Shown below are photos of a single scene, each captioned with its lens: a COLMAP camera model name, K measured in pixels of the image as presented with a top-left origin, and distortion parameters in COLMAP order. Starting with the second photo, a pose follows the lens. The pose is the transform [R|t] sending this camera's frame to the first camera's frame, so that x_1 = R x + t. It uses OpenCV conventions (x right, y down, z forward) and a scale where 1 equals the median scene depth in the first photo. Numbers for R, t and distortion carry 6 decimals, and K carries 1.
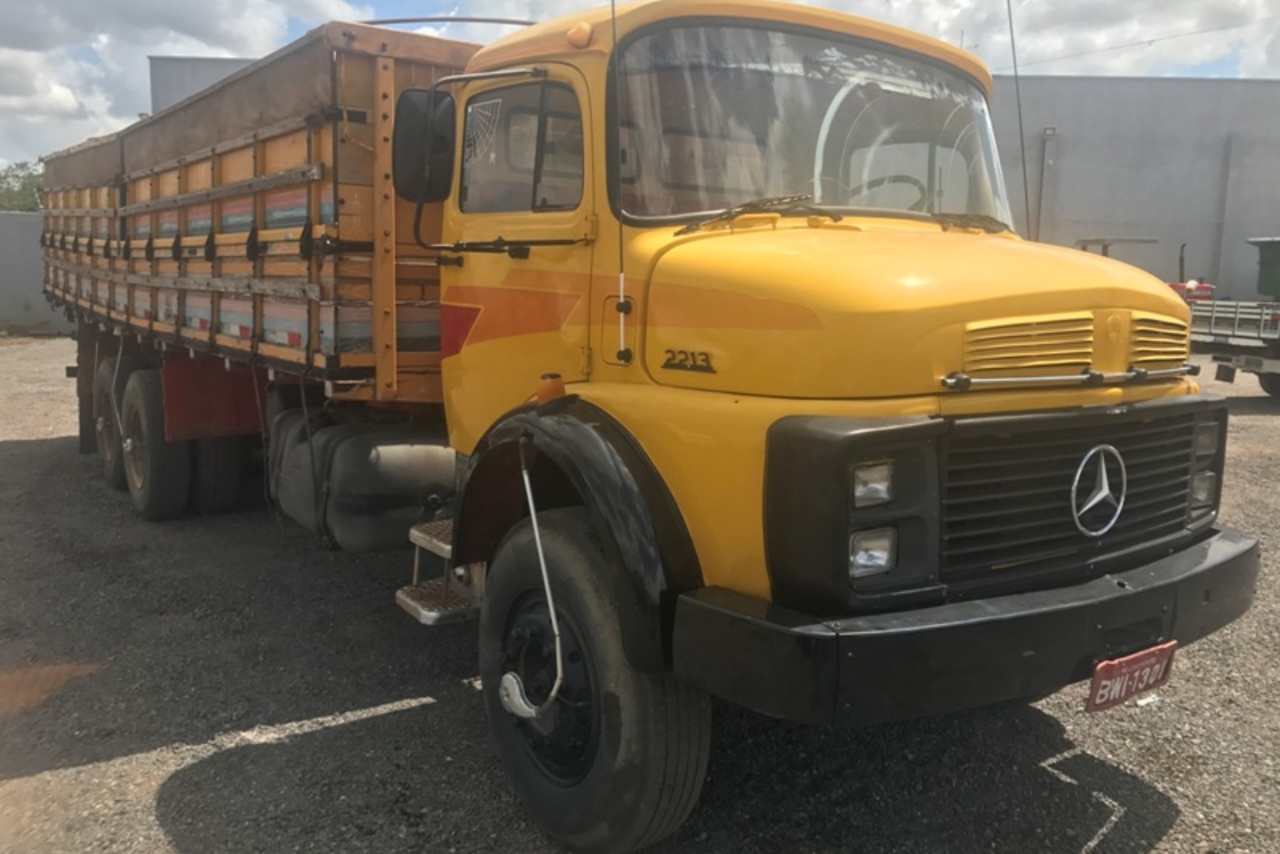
lens RADIAL K [[1054.5, 0, 640.0], [0, 1054.5, 427.0], [0, 0, 1]] dist [0.008896, 0.000173]
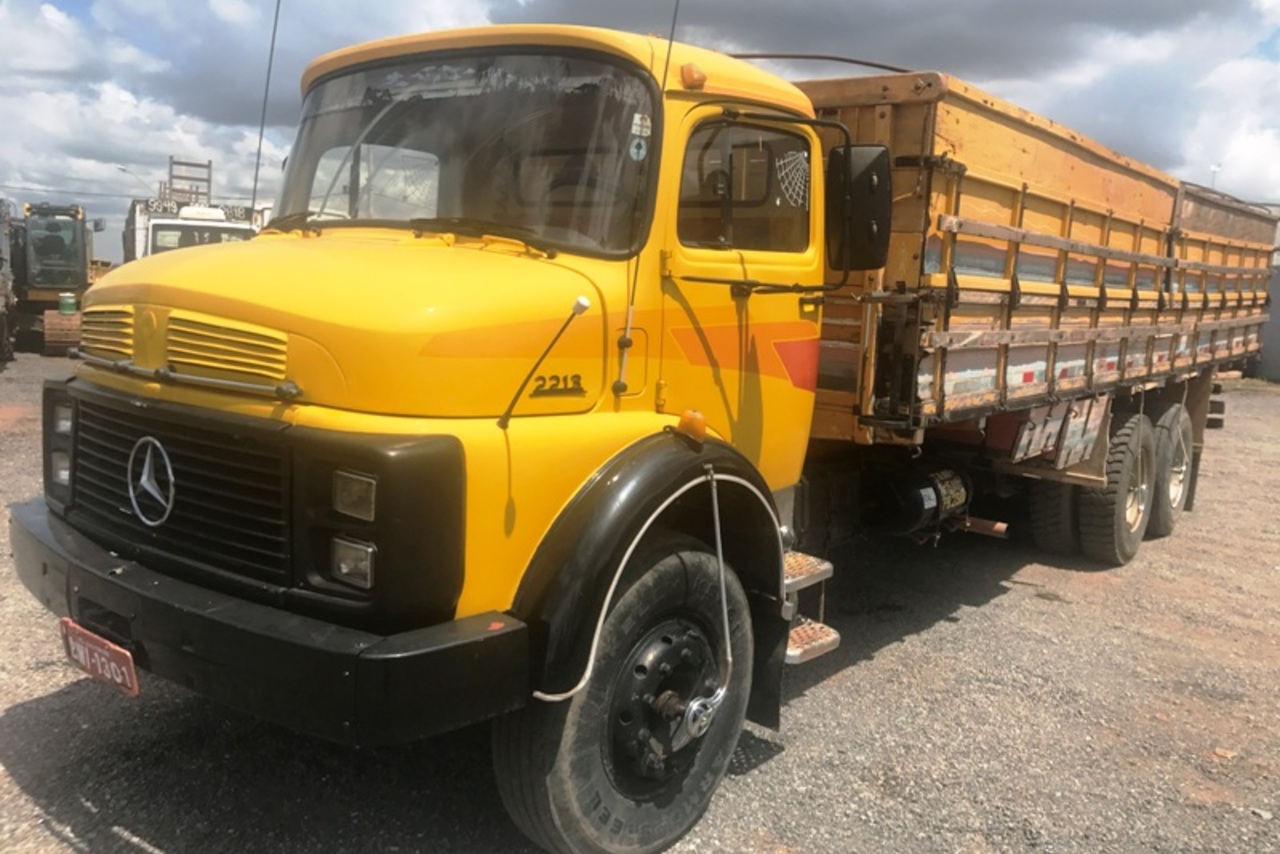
lens RADIAL K [[1043.7, 0, 640.3], [0, 1043.7, 405.6], [0, 0, 1]] dist [0.011476, 0.001448]
pose [[0.292317, 0.110242, -0.949946, 1.501655], [-0.169623, 0.983560, 0.061947, -0.153001], [0.941158, 0.143024, 0.306211, 1.102038]]
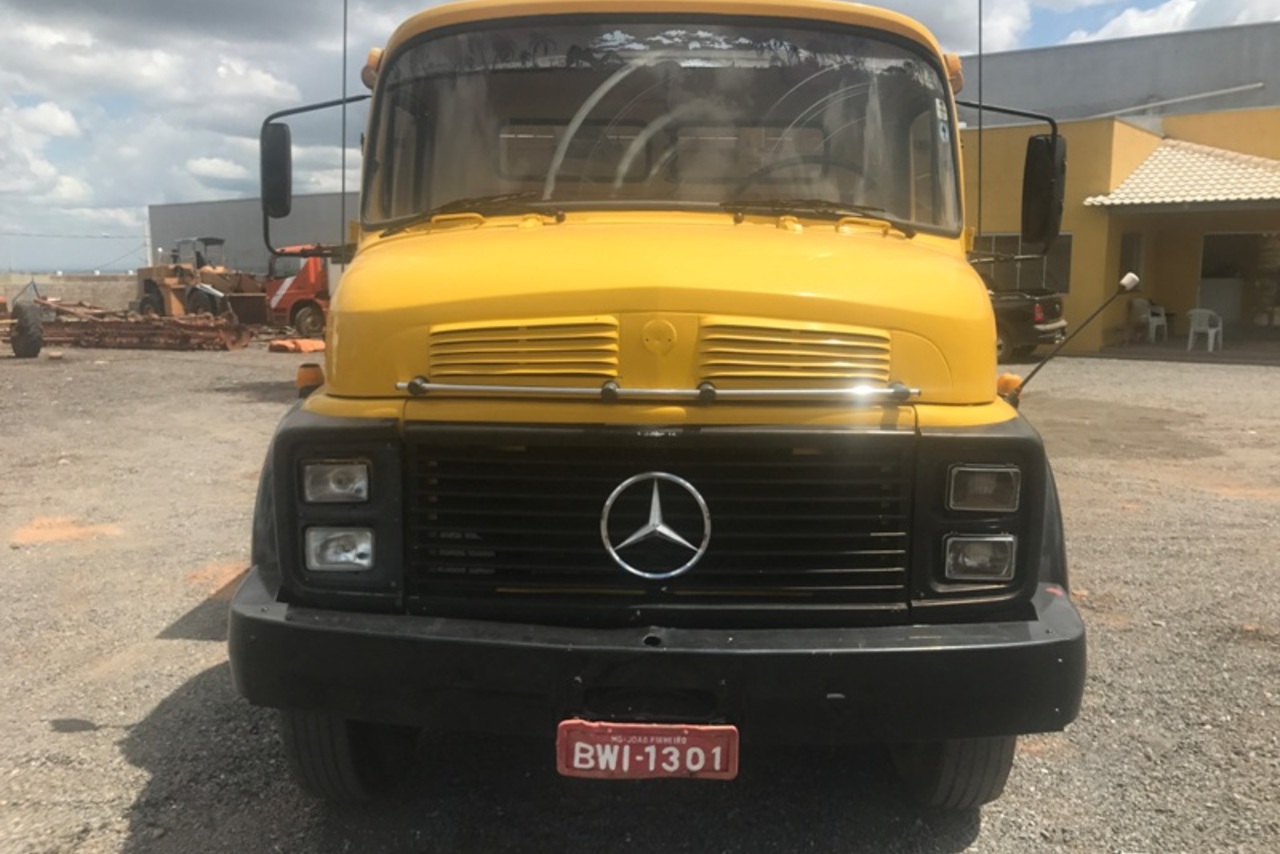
lens RADIAL K [[1021.4, 0, 640.0], [0, 1021.4, 411.2], [0, 0, 1]] dist [0.070673, -0.001721]
pose [[0.803276, 0.071176, -0.591339, 0.885093], [-0.072299, 0.997144, 0.021810, -0.047796], [0.591202, 0.025234, 0.806128, 0.319323]]
